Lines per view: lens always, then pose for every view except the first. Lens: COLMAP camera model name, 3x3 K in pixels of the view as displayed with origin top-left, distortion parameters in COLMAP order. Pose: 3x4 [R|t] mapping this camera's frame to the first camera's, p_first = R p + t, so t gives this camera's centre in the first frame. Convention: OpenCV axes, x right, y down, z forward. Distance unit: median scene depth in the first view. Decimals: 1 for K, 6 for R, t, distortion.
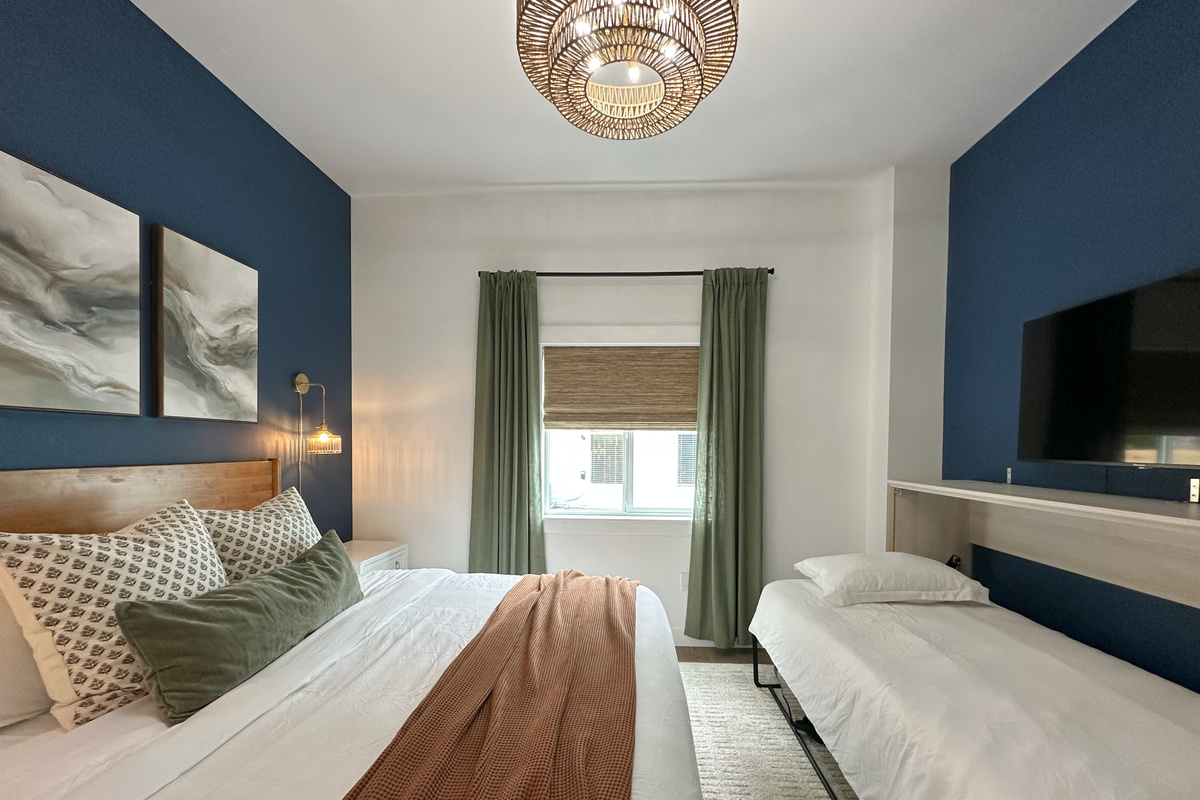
lens RADIAL K [[485.5, 0, 604.5], [0, 485.5, 452.6], [0, 0, 1]] dist [0.000709, -0.012426]
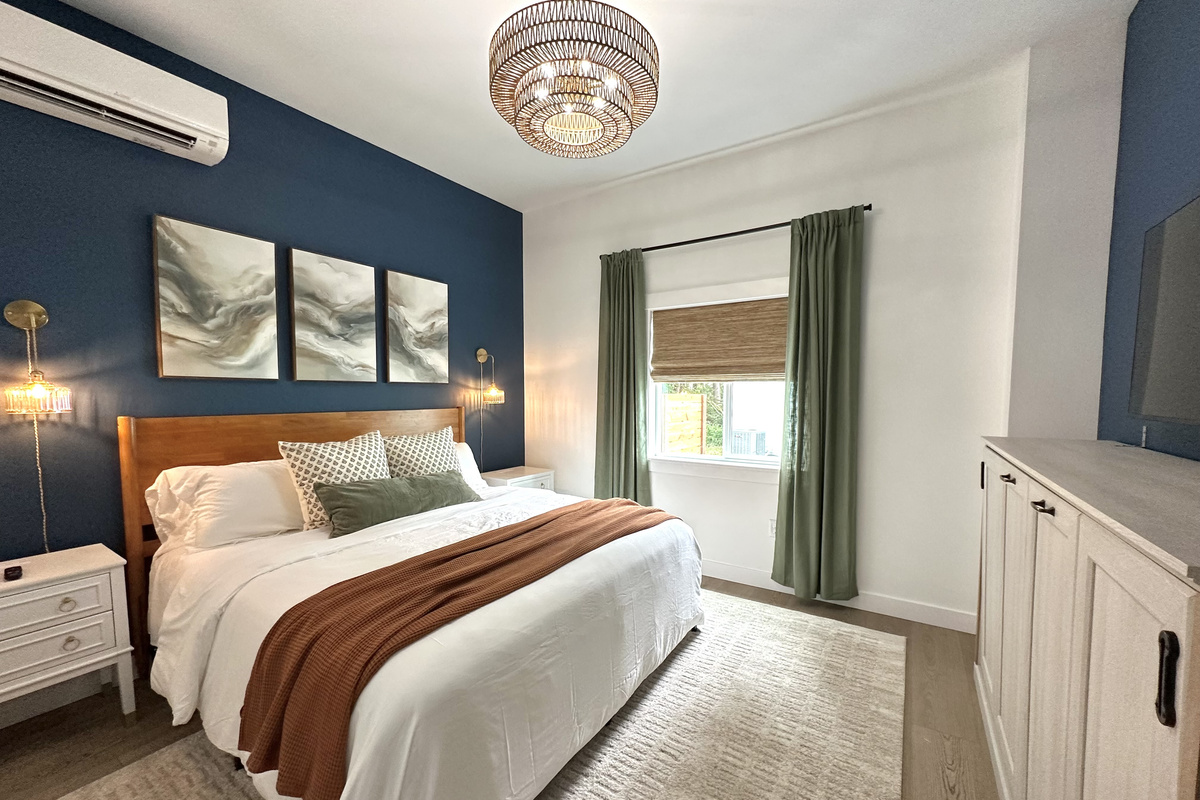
lens RADIAL K [[470.4, 0, 599.6], [0, 470.4, 415.9], [0, 0, 1]] dist [0.000111, 0.000061]
pose [[0.860763, 0.018381, -0.508674, 0.408360], [-0.000241, 0.999362, 0.035705, -0.009779], [0.509006, -0.030611, 0.860218, -0.047936]]
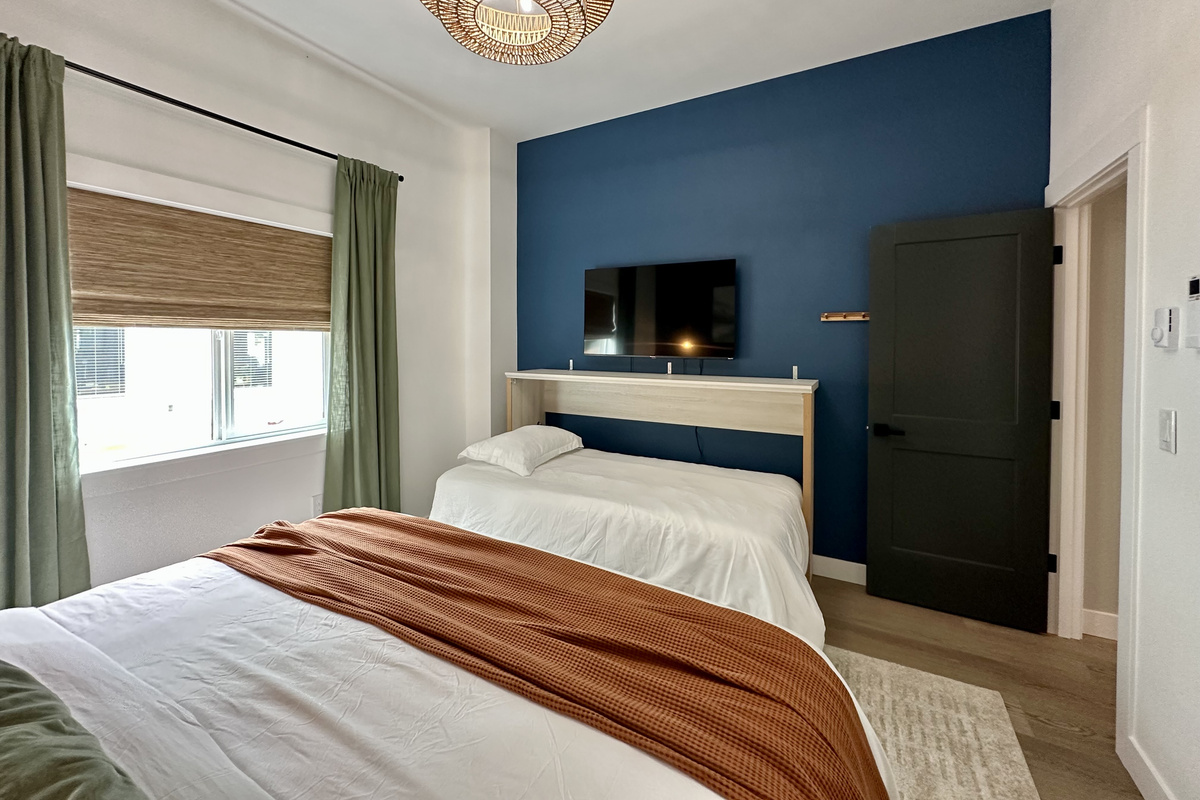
lens RADIAL K [[480.3, 0, 600.9], [0, 480.3, 341.0], [0, 0, 1]] dist [-0.000765, -0.000163]
pose [[0.445560, -0.006019, 0.895232, -0.429572], [0.016127, 0.999869, -0.001304, -0.021432], [-0.895107, 0.015019, 0.445599, 0.186610]]
